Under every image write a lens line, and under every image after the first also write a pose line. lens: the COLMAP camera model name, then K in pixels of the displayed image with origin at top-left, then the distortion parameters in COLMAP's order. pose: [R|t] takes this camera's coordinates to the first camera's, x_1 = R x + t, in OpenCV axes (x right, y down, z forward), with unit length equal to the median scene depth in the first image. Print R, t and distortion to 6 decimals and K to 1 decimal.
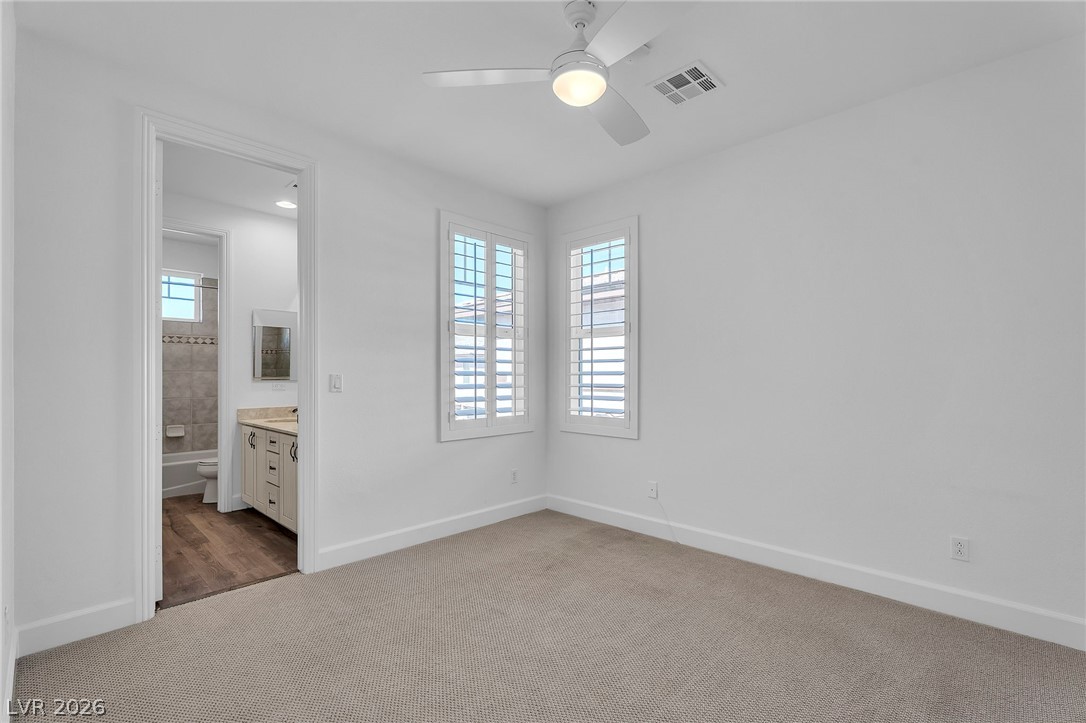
lens RADIAL K [[483.8, 0, 545.4], [0, 483.8, 372.0], [0, 0, 1]] dist [0.000285, -0.000580]
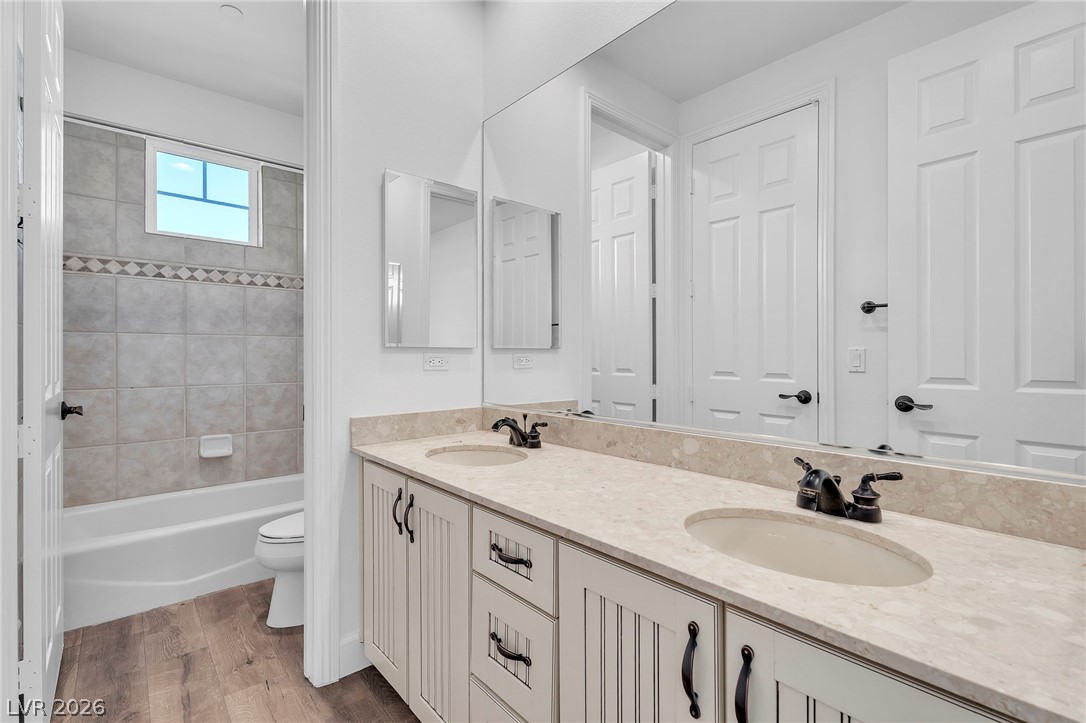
lens RADIAL K [[483.8, 0, 539.2], [0, 483.8, 354.9], [0, 0, 1]] dist [0.000285, -0.000580]
pose [[0.996138, 0.002339, -0.087776, -0.356069], [-0.001571, 0.999960, 0.008817, 0.015646], [0.087793, -0.008646, 0.996101, 0.490902]]
